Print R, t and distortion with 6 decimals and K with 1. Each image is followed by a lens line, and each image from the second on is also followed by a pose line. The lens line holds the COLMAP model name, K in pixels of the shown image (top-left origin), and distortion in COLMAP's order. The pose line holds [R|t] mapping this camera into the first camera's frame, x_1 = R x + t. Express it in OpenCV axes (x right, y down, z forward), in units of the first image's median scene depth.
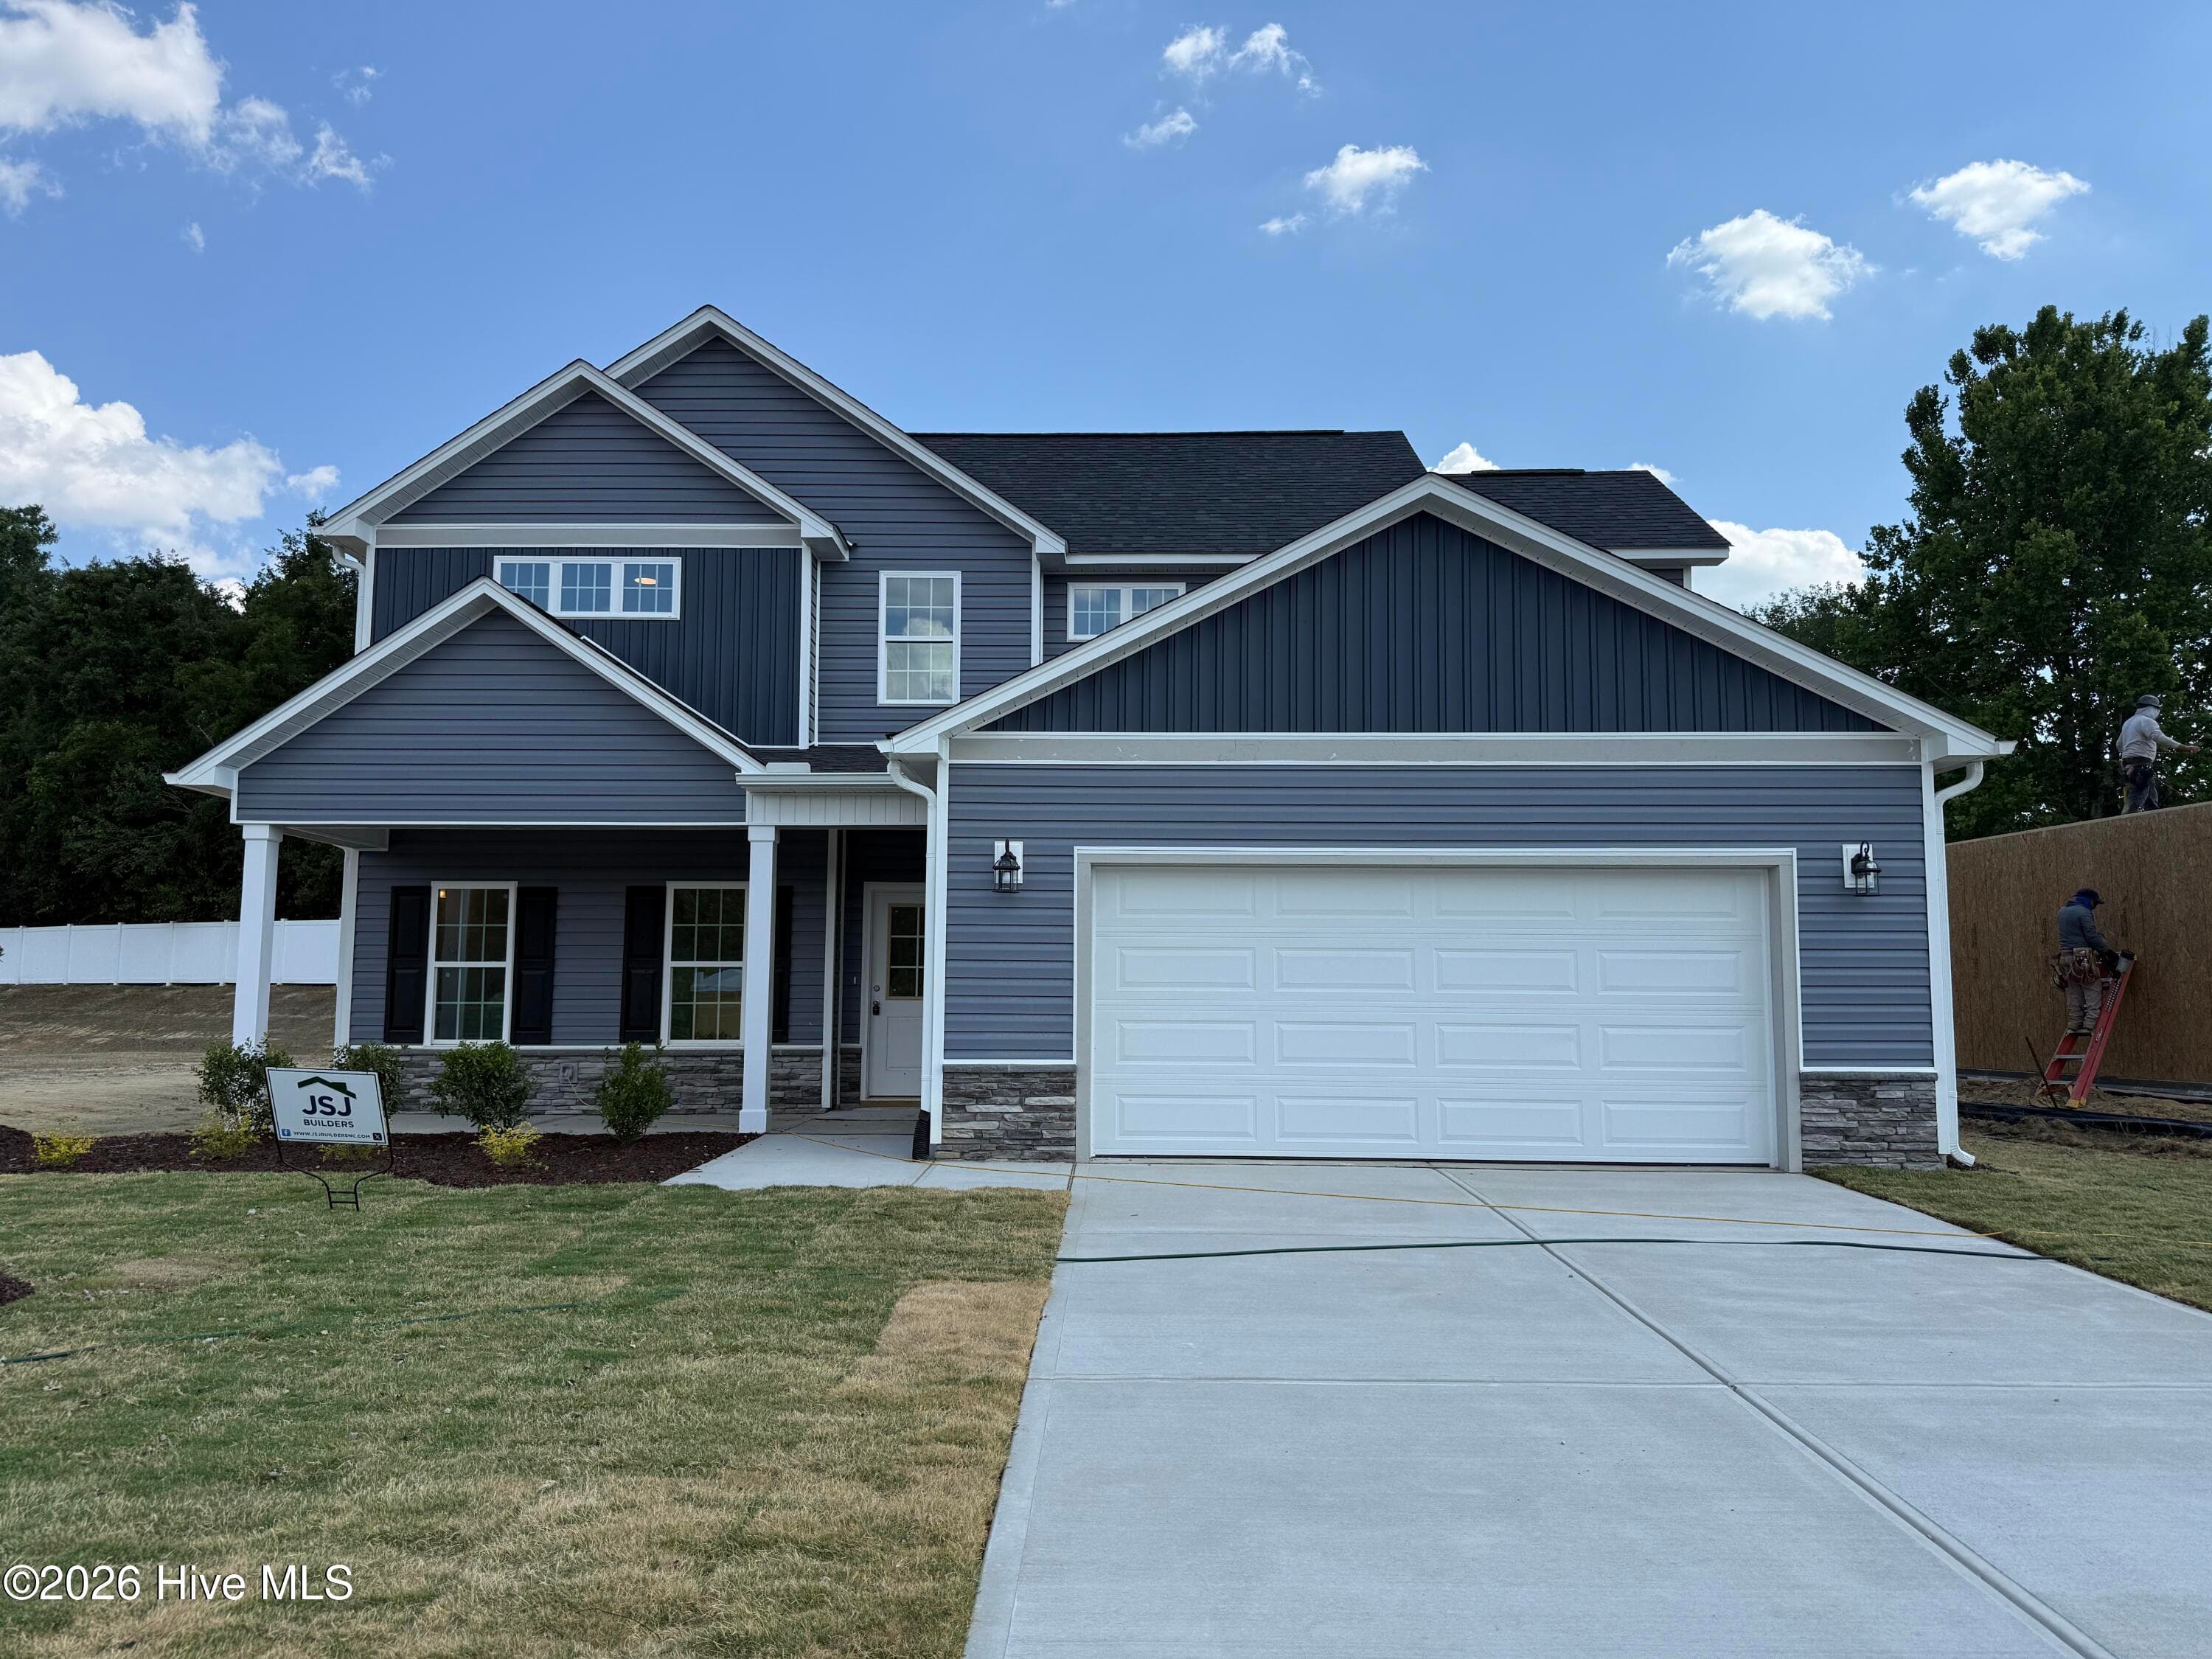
lens RADIAL K [[1572.7, 0, 1164.5], [0, 1572.7, 839.2], [0, 0, 1]] dist [0.049870, -0.004927]
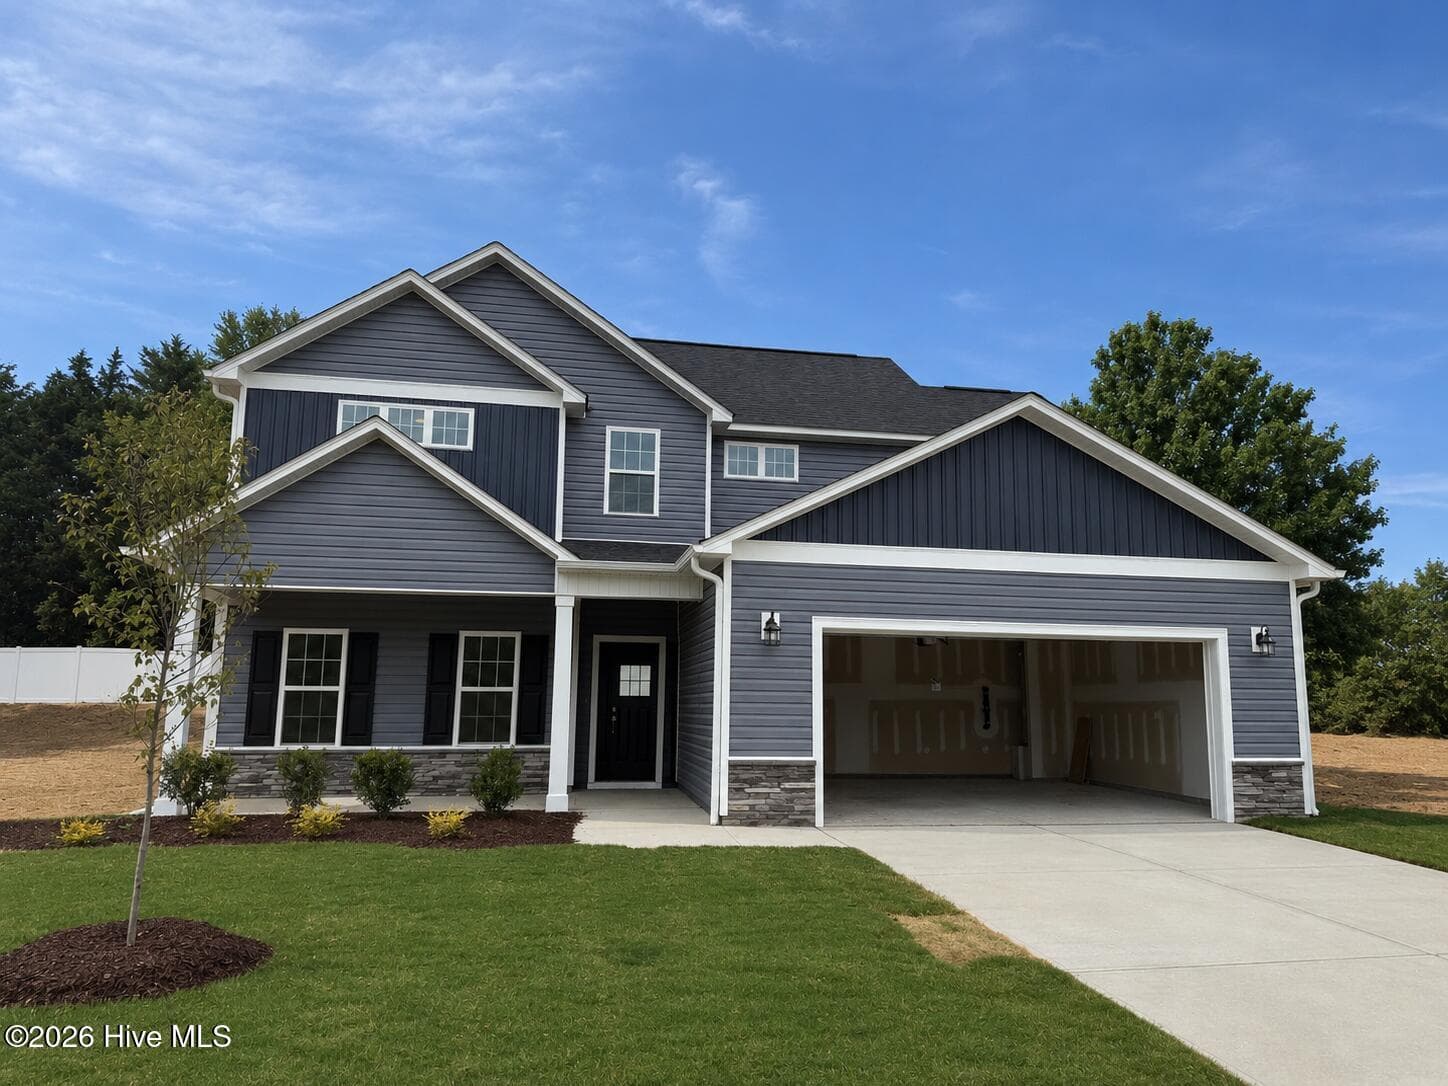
lens RADIAL K [[1019.1, 0, 803.2], [0, 1019.1, 544.0], [0, 0, 1]] dist [0.028977, -0.001574]
pose [[0.974822, 0.039254, 0.219502, -0.220000], [-0.026501, 0.997801, -0.060746, -0.004290], [-0.221404, 0.053400, 0.973719, 0.020341]]
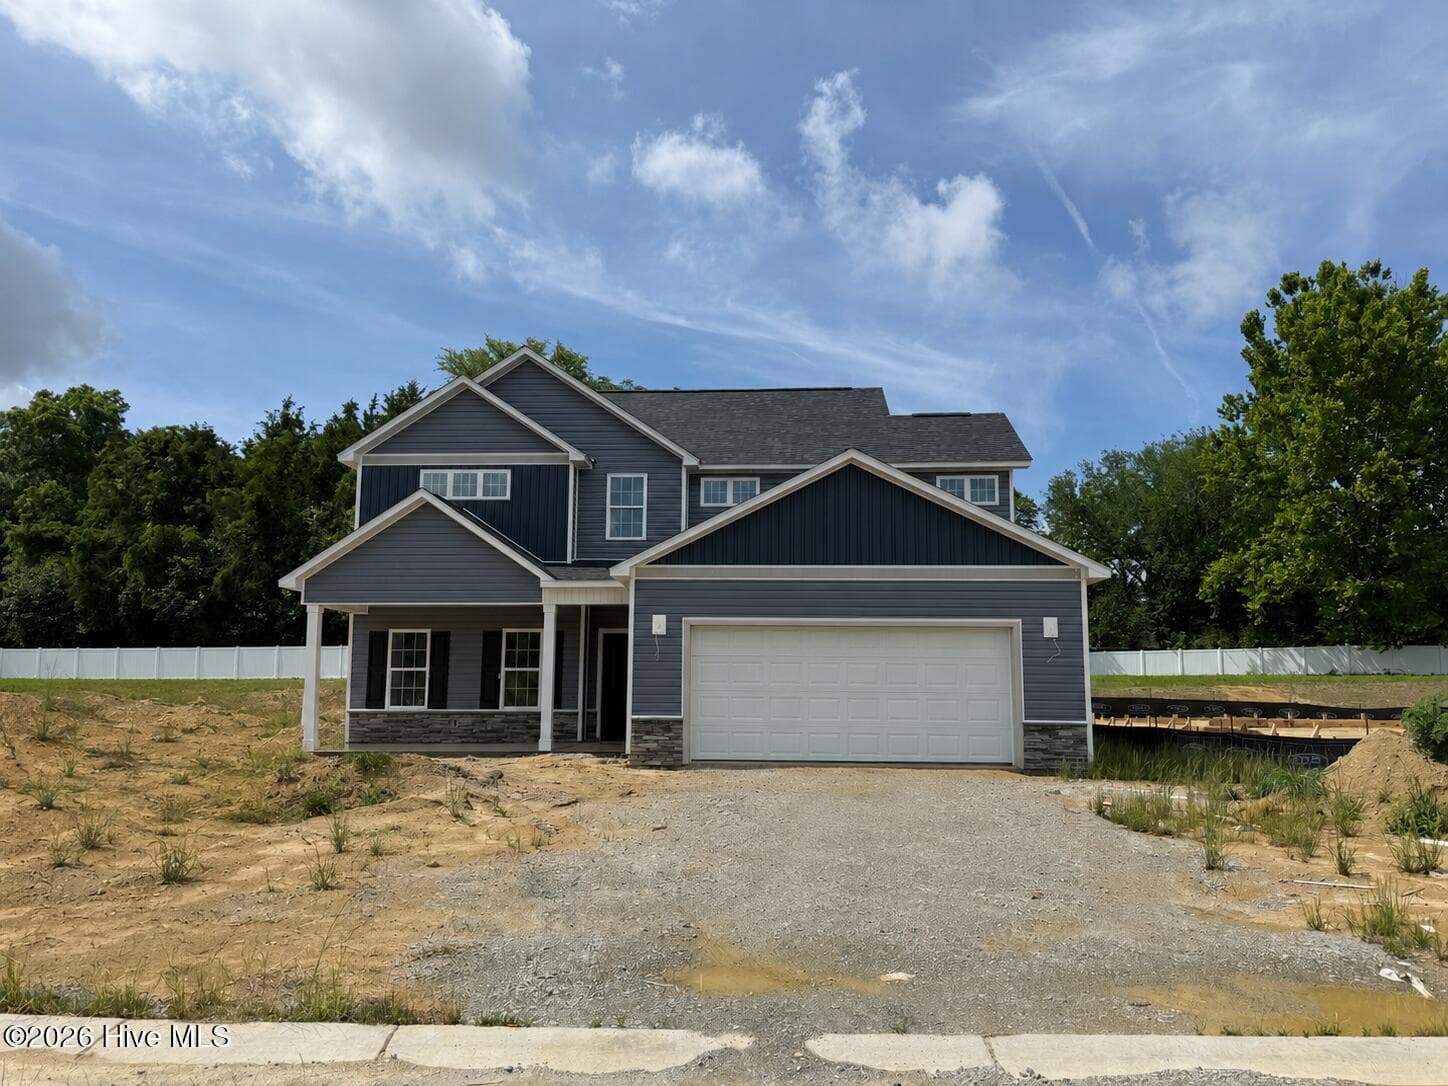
lens RADIAL K [[1029.5, 0, 762.3], [0, 1029.5, 549.3], [0, 0, 1]] dist [0.049870, -0.004927]
pose [[0.999281, -0.001875, -0.037858, 0.071345], [0.000710, 0.999527, -0.030756, -0.034973], [0.037897, 0.030707, 0.998810, -0.326000]]
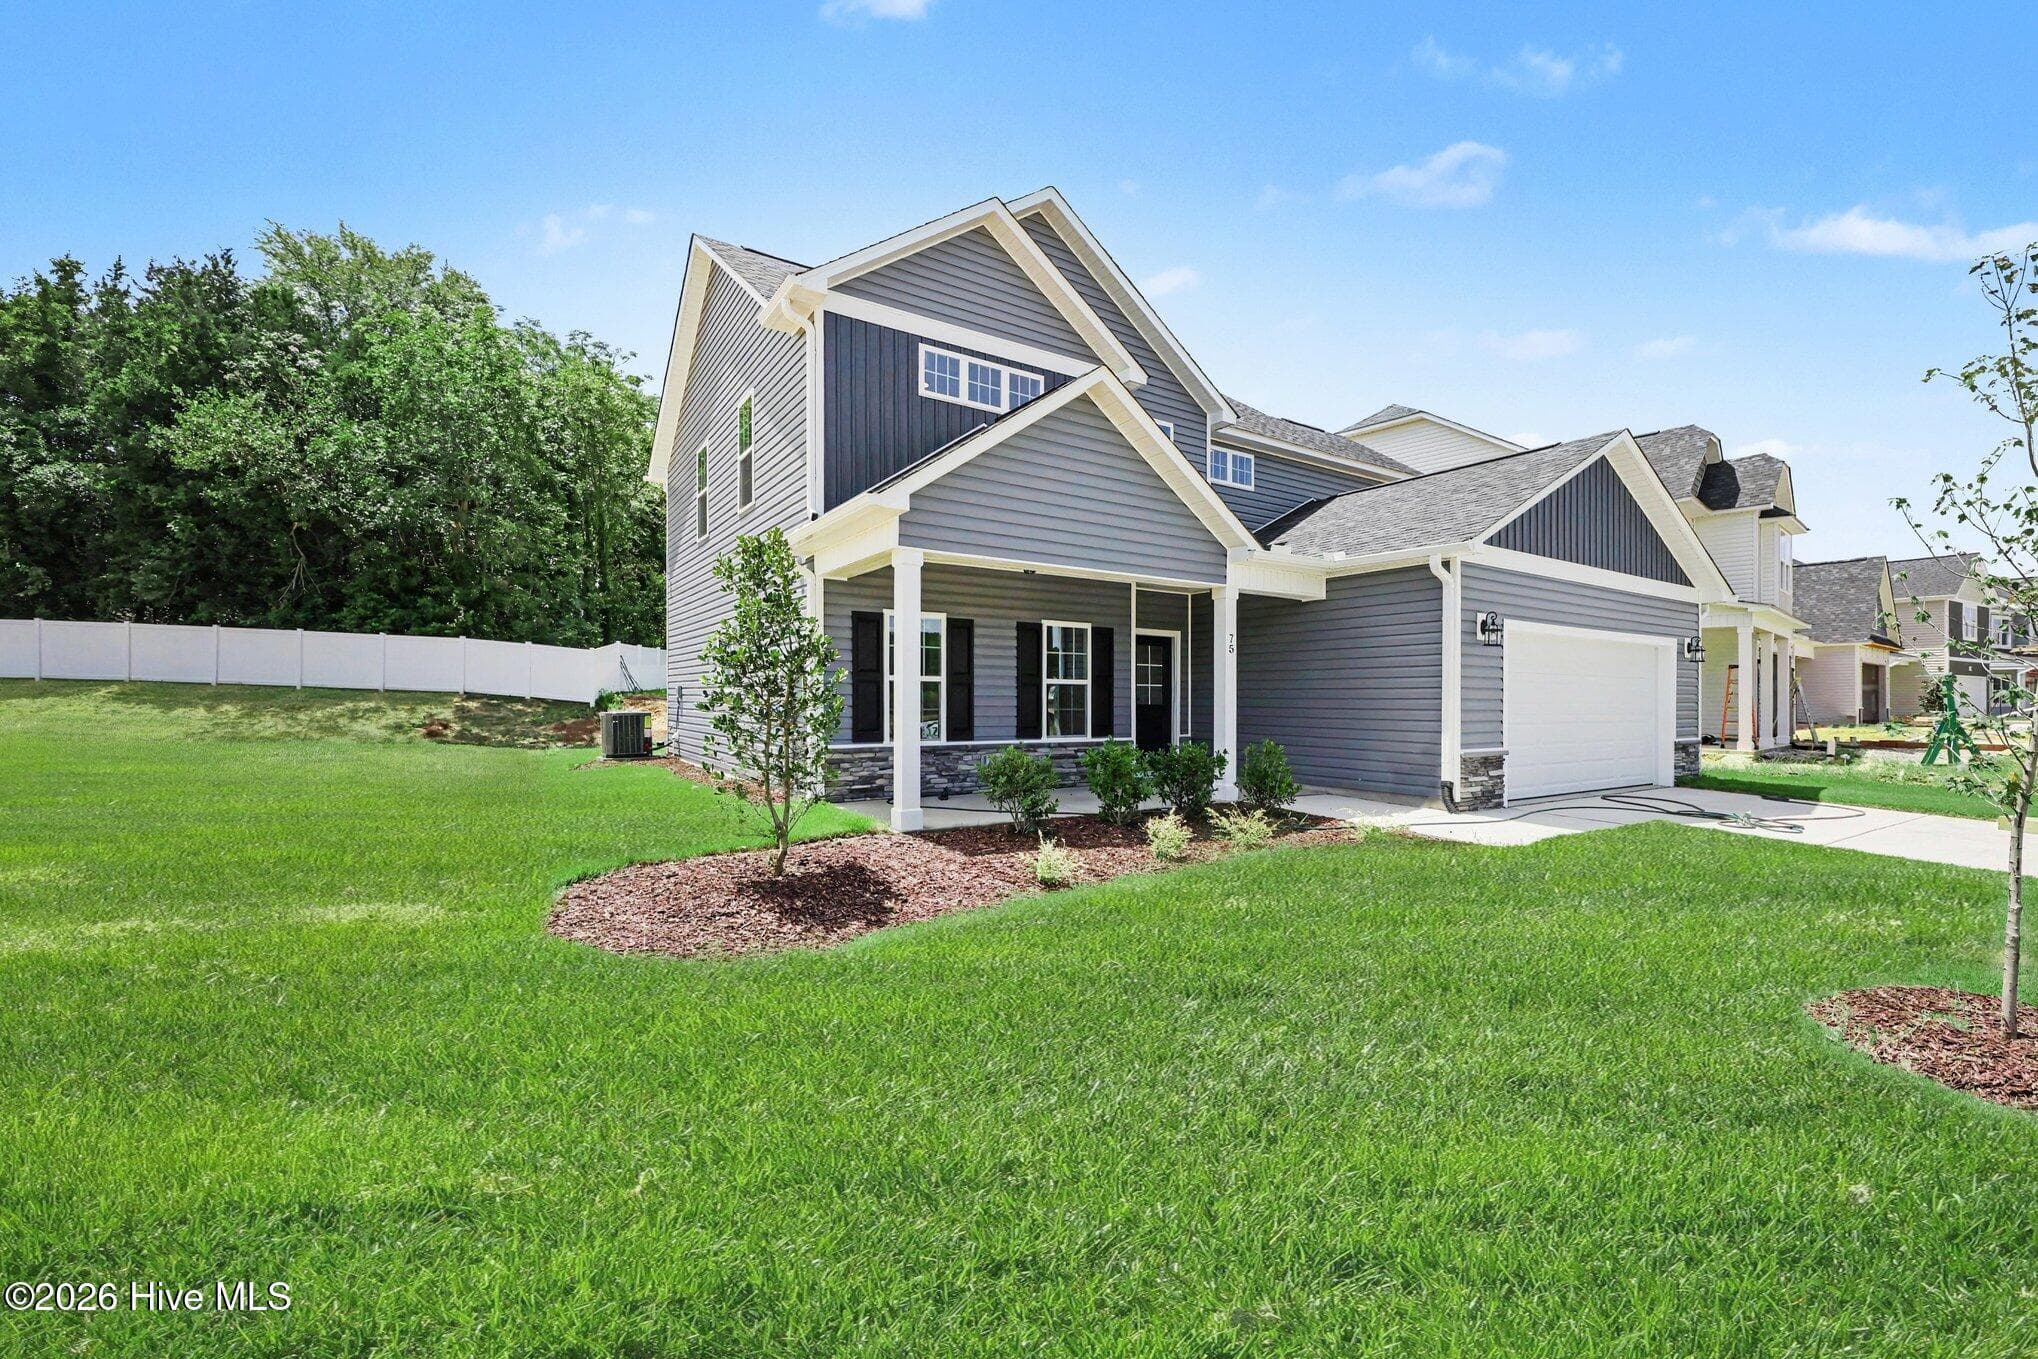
lens RADIAL K [[804.8, 0, 1018.5], [0, 804.8, 707.0], [0, 0, 1]] dist [-0.002895, -0.000160]
pose [[0.837133, -0.003211, 0.546989, -0.720752], [-0.062636, 0.992842, 0.101689, 0.031740], [-0.543401, -0.119388, 0.830940, 0.430759]]
